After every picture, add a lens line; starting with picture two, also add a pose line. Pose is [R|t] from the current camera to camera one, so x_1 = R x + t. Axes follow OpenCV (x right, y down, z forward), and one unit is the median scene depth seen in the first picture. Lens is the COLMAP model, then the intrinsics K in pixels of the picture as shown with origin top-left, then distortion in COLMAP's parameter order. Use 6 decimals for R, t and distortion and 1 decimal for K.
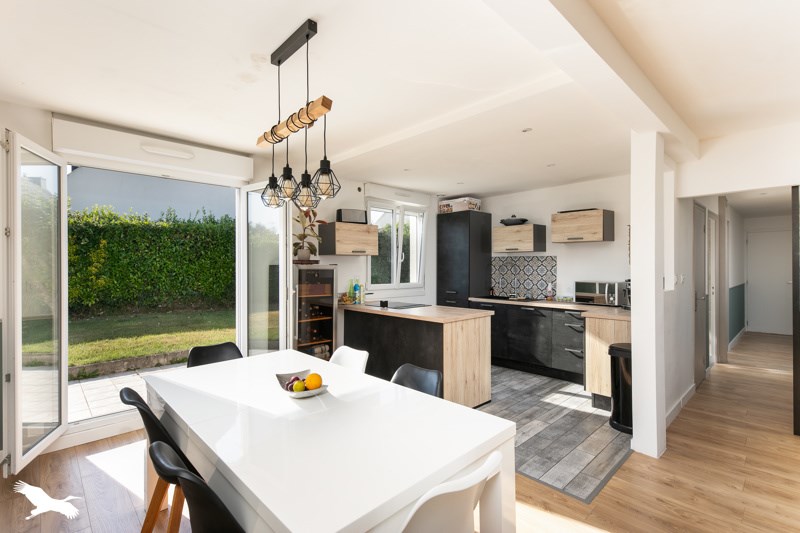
lens RADIAL K [[377.8, 0, 398.4], [0, 377.8, 265.2], [0, 0, 1]] dist [0.003007, -0.000627]
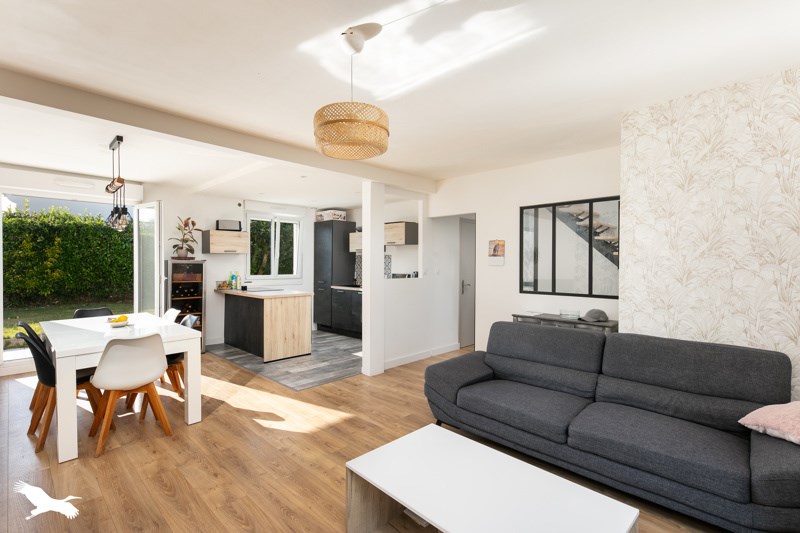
lens RADIAL K [[377.8, 0, 401.3], [0, 377.8, 268.3], [0, 0, 1]] dist [0.003007, -0.000627]
pose [[0.999037, 0.005283, 0.043547, 0.357857], [-0.005963, 0.999862, 0.015489, 0.001577], [-0.043459, -0.015734, 0.998931, -0.323239]]
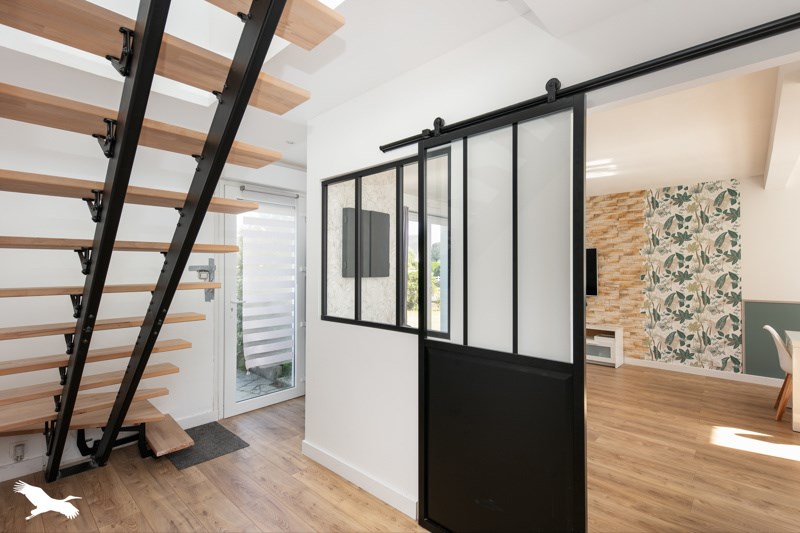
lens RADIAL K [[377.8, 0, 400.7], [0, 377.8, 267.3], [0, 0, 1]] dist [0.003007, -0.000627]
pose [[-0.998198, 0.002524, -0.059961, 0.710290], [0.003137, 0.999944, -0.010138, -0.000063], [0.059932, -0.010308, -0.998149, 0.799669]]
